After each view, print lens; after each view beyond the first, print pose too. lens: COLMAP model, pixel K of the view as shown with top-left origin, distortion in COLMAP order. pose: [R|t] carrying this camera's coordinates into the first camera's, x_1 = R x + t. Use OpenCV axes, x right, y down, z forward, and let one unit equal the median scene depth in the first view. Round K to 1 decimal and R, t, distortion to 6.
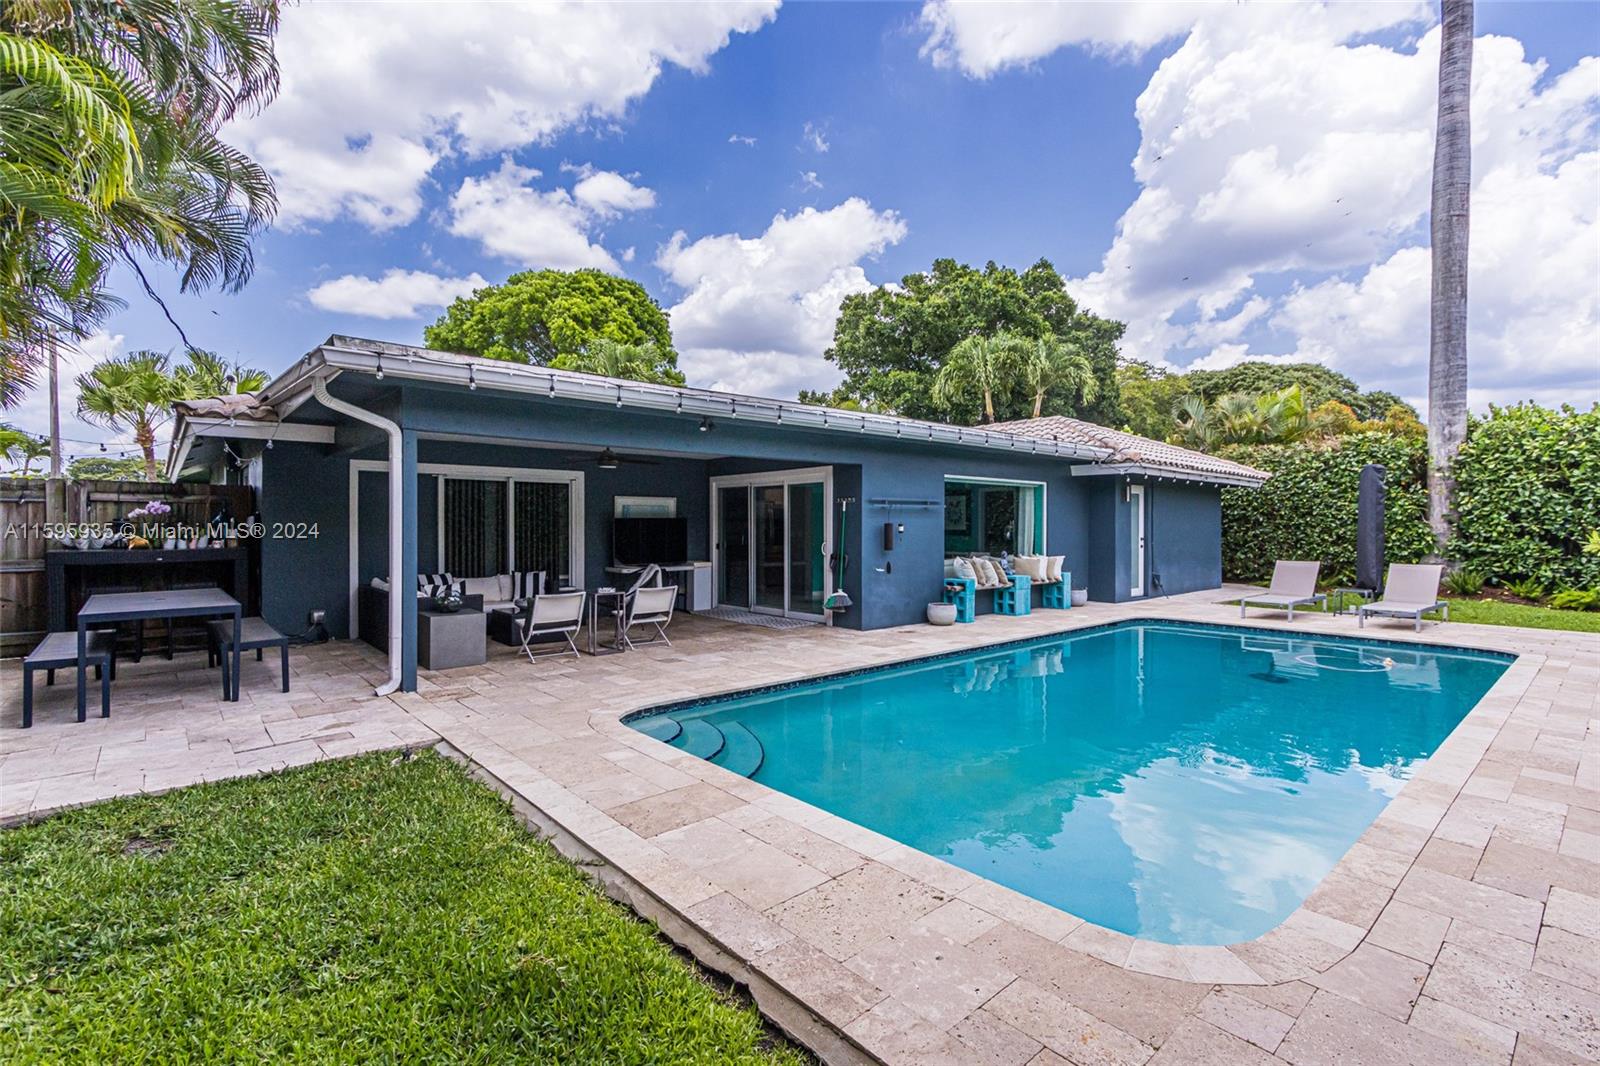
lens RADIAL K [[732.4, 0, 813.2], [0, 732.4, 533.2], [0, 0, 1]] dist [0.008607, -0.002955]
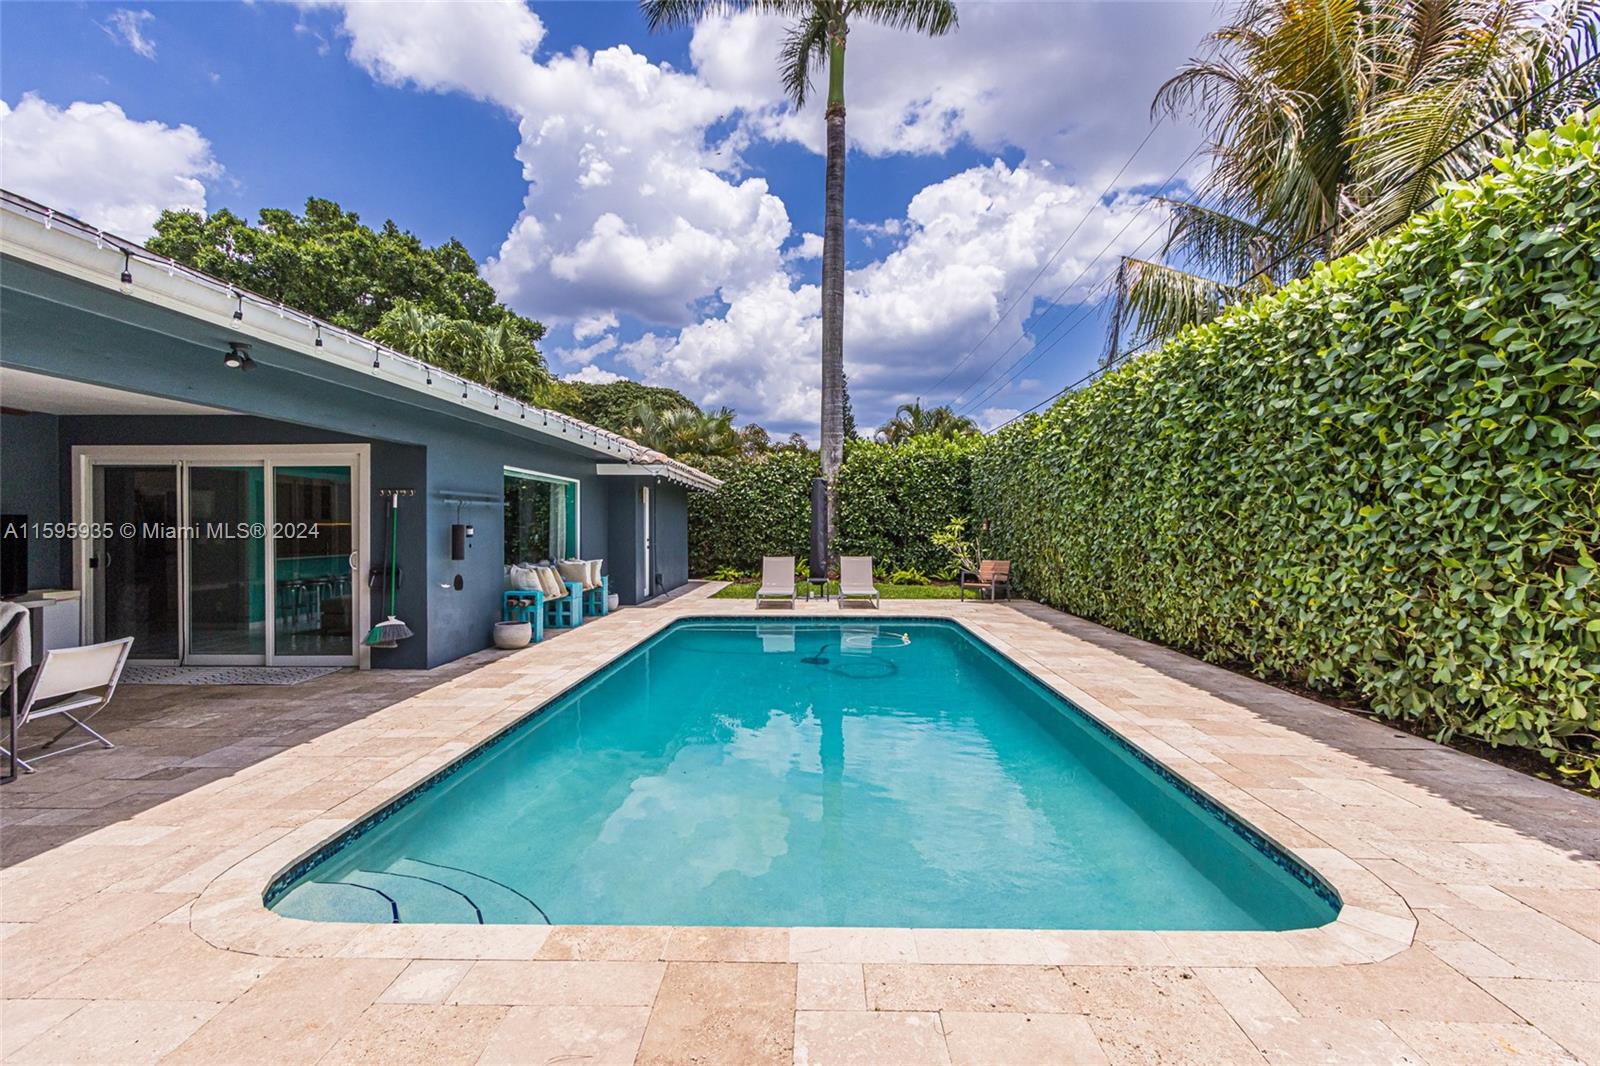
lens RADIAL K [[732.4, 0, 800.6], [0, 732.4, 530.3], [0, 0, 1]] dist [0.008607, -0.002955]
pose [[0.686583, -0.005499, 0.727030, -0.150381], [0.009478, 0.999954, -0.001387, -0.002454], [-0.726989, 0.007843, 0.686604, 0.151864]]
